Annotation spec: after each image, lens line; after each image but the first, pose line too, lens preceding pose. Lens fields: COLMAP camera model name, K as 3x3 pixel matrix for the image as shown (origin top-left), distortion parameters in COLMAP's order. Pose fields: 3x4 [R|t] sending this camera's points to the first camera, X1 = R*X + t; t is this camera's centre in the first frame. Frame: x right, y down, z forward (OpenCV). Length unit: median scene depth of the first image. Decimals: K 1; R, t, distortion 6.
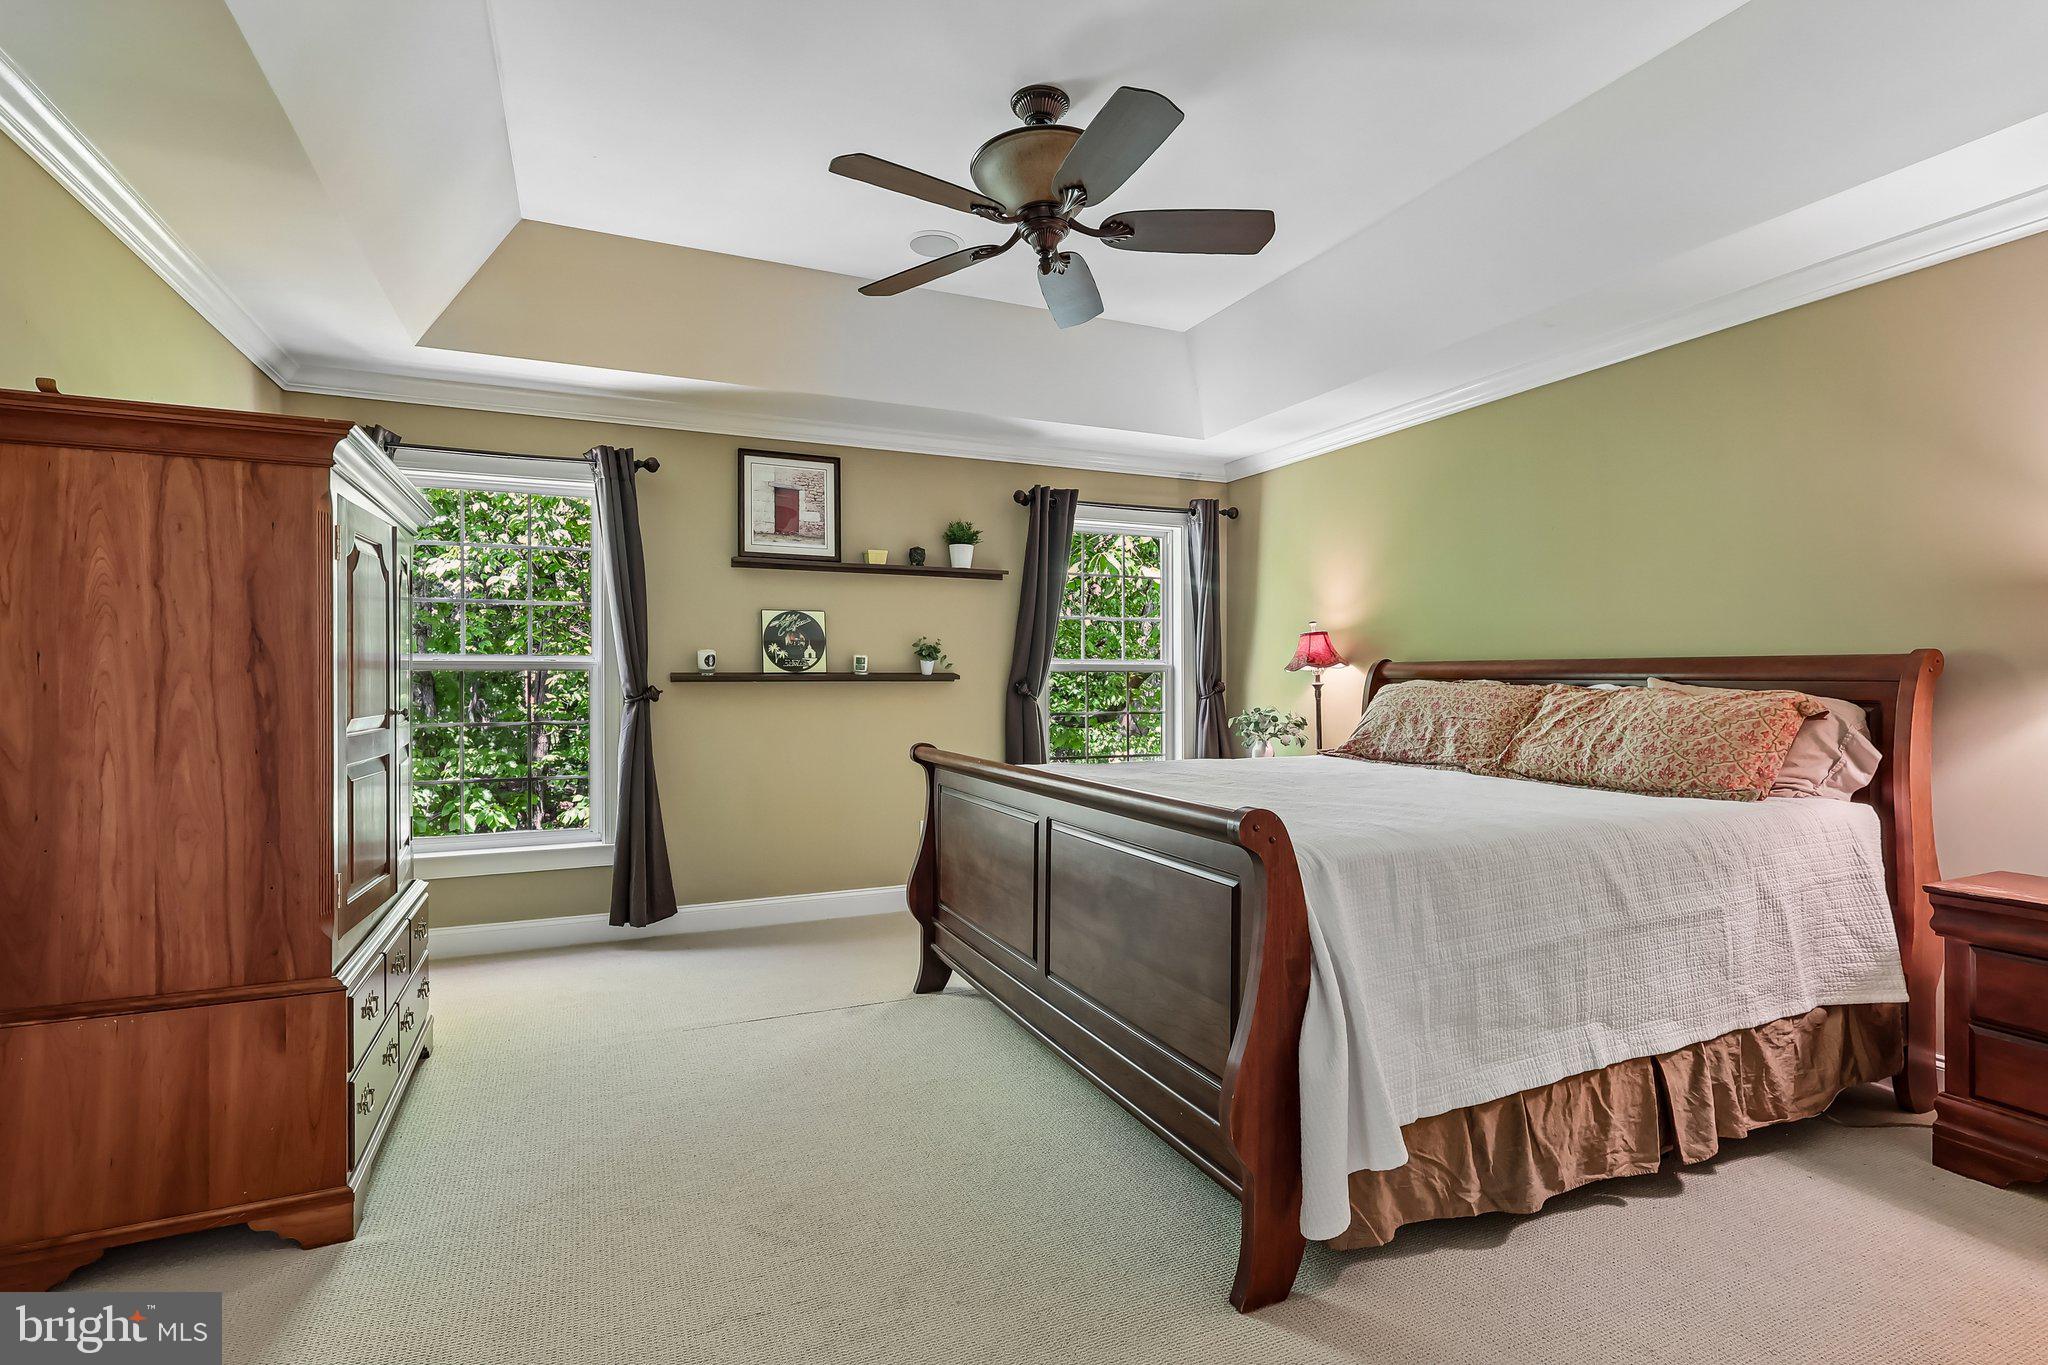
lens RADIAL K [[965.0, 0, 1024.0], [0, 965.0, 682.5], [0, 0, 1]] dist [-0.001224, -0.000490]
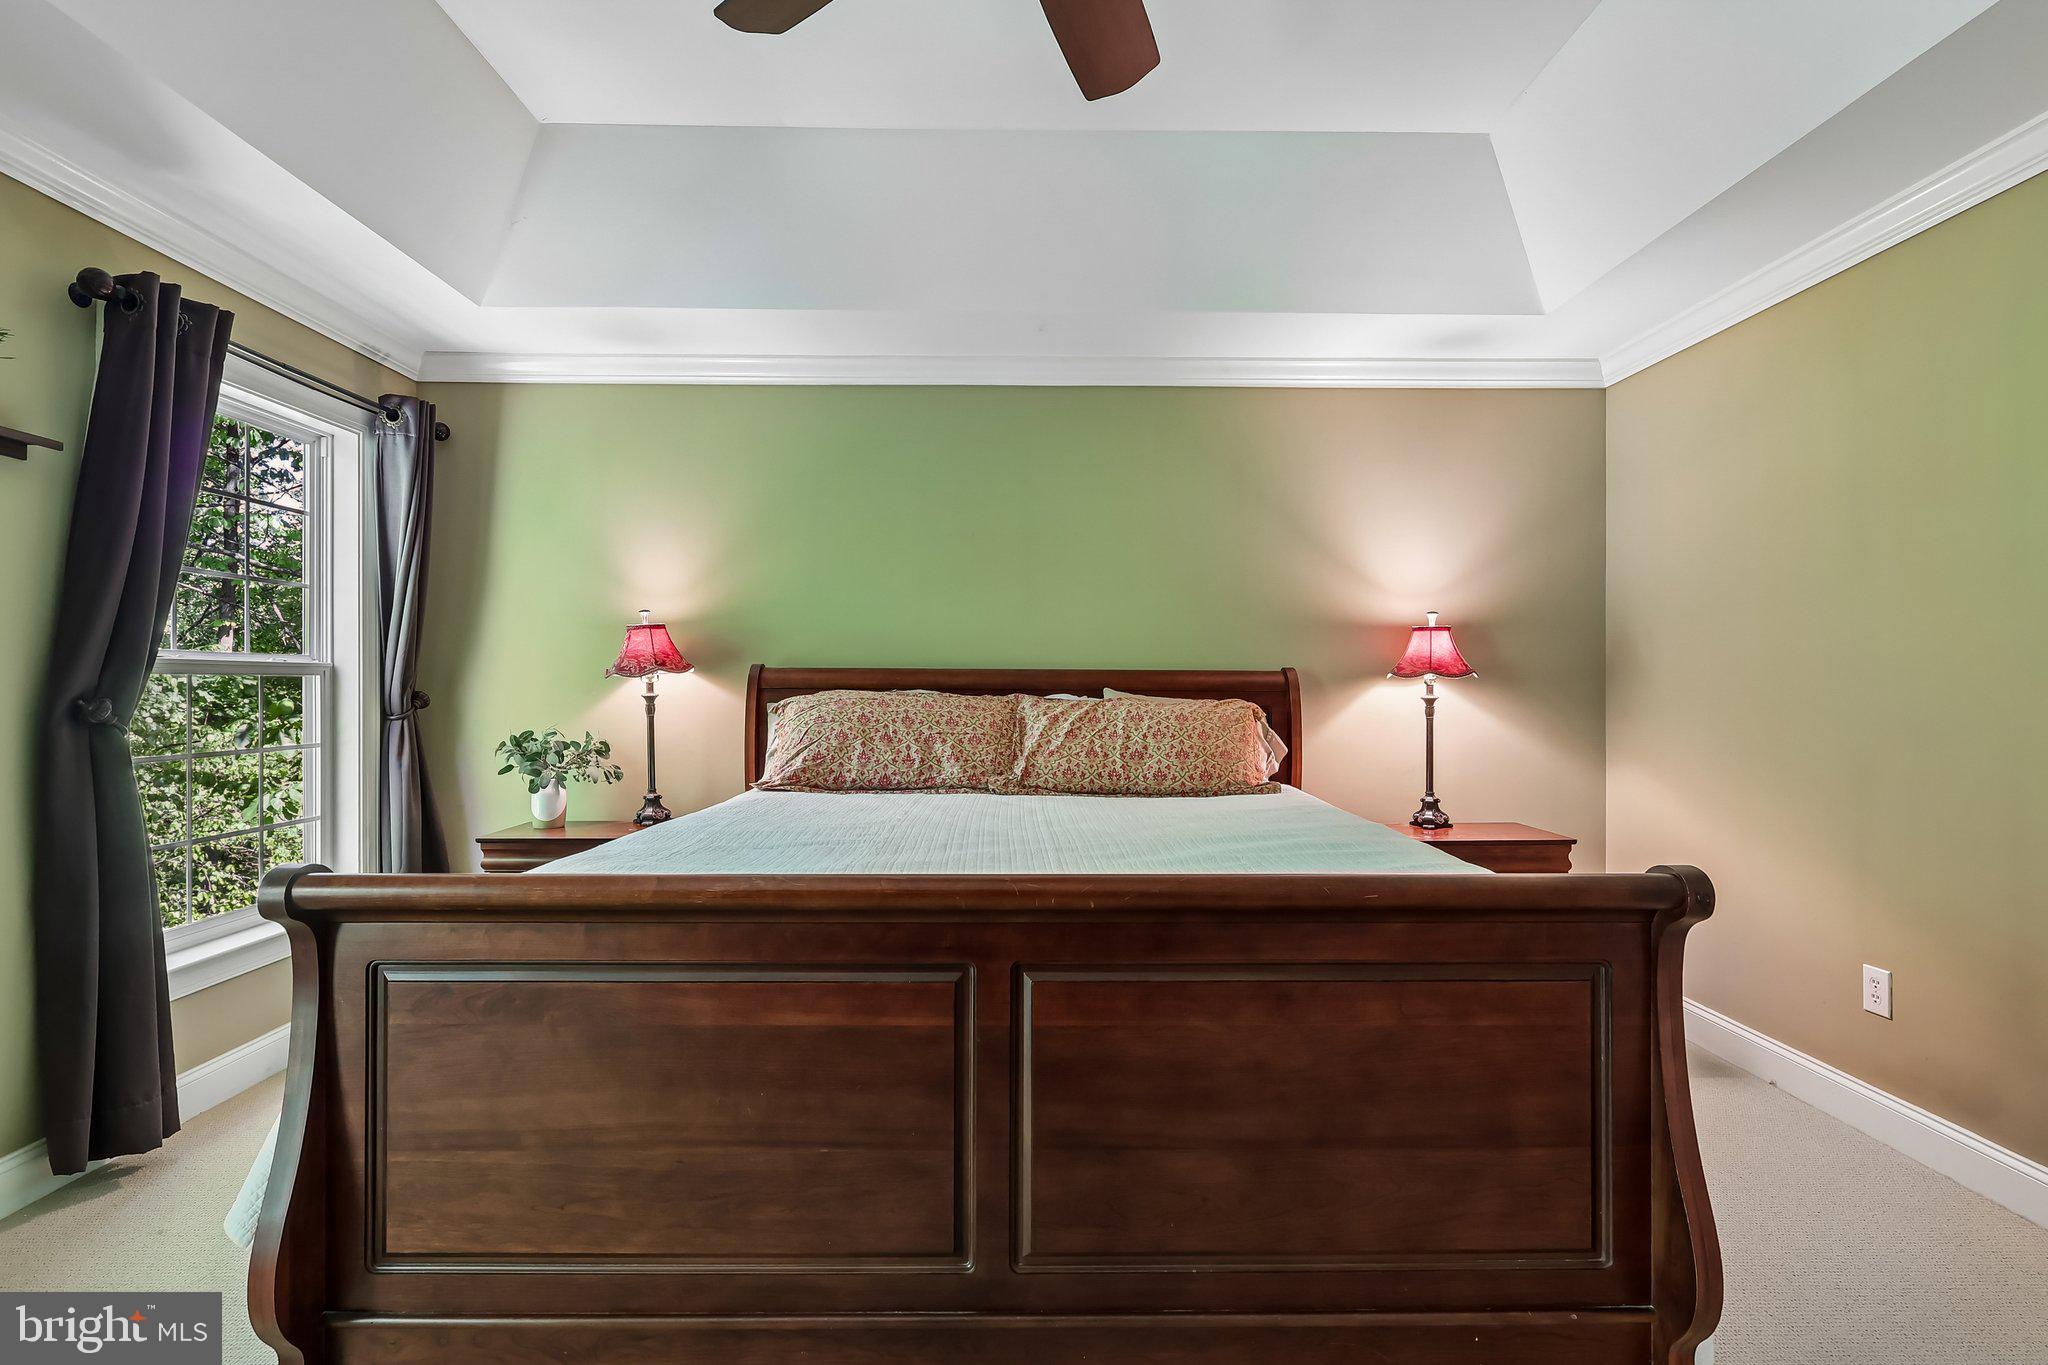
lens RADIAL K [[965.0, 0, 1024.0], [0, 965.0, 682.5], [0, 0, 1]] dist [-0.001224, -0.000490]
pose [[0.399466, 0.001500, 0.916747, -0.275188], [0.000870, 0.999998, -0.002015, -0.006625], [-0.916748, 0.001602, 0.399464, 0.474910]]
